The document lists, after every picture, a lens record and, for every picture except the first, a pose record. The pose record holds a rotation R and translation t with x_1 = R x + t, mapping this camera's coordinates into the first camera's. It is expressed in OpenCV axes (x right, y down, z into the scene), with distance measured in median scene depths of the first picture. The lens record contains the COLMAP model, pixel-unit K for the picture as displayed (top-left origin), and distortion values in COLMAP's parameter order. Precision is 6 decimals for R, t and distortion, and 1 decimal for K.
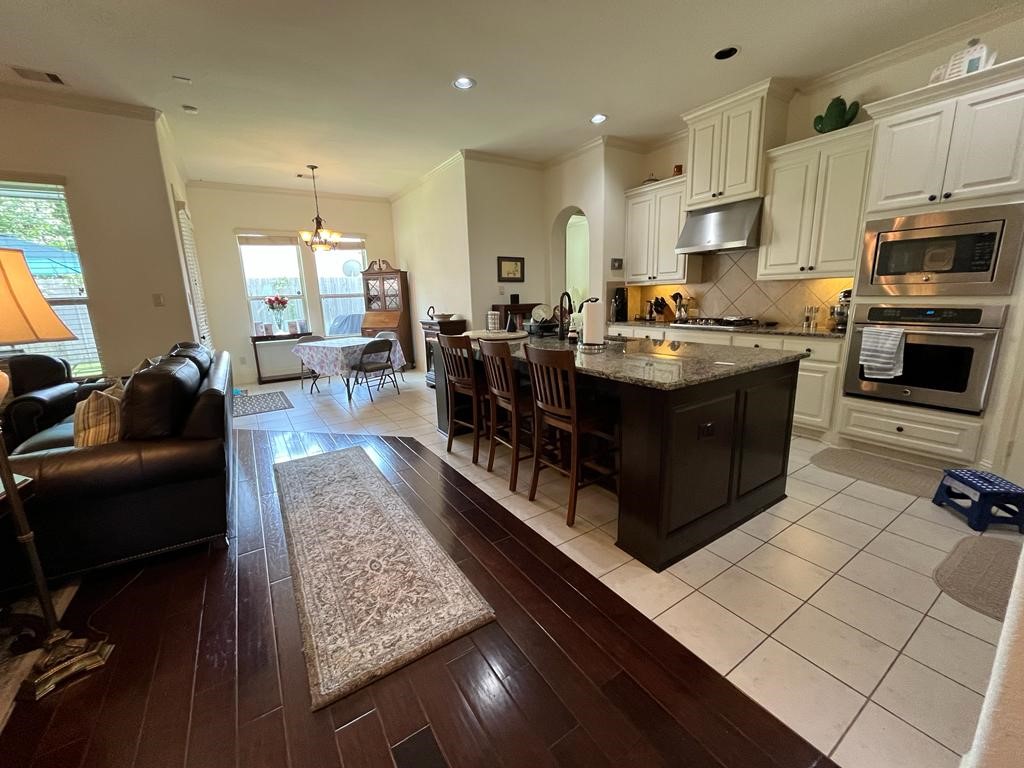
lens RADIAL K [[414.3, 0, 512.0], [0, 414.3, 384.0], [0, 0, 1]] dist [-0.001411, -0.000218]
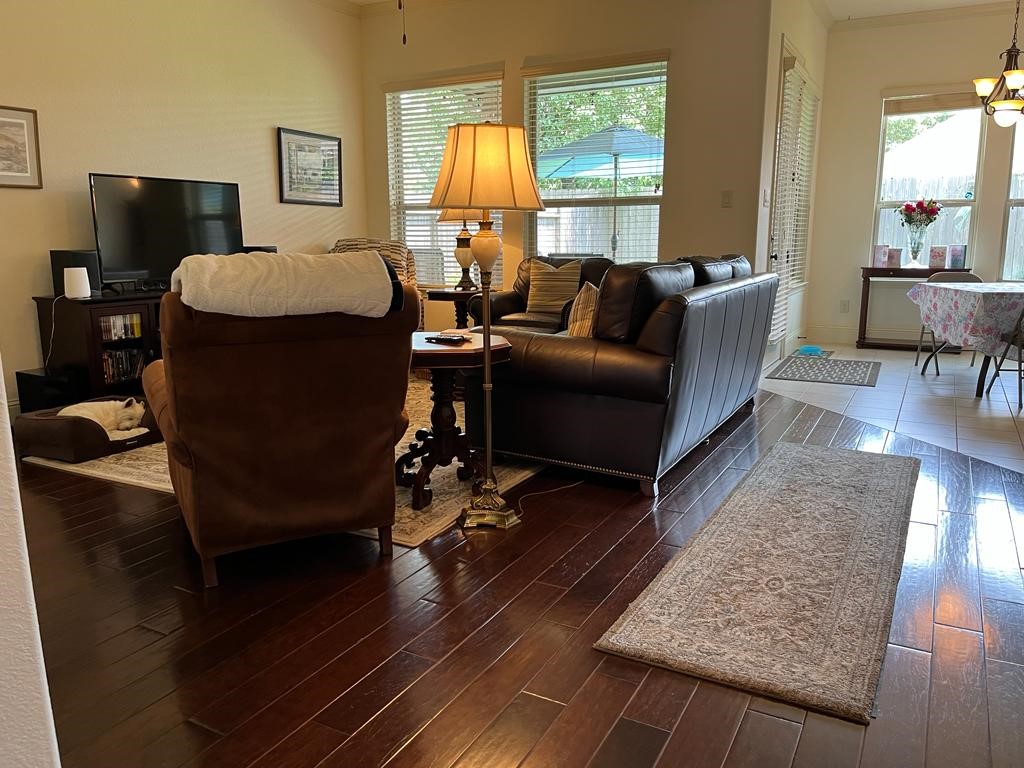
lens RADIAL K [[779.3, 0, 513.5], [0, 779.3, 370.7], [0, 0, 1]] dist [0.114851, -0.118689]
pose [[0.480042, 0.185545, -0.857399, 0.321739], [-0.202947, 0.974351, 0.097227, 0.051265], [0.853447, 0.127334, 0.505385, -0.012375]]
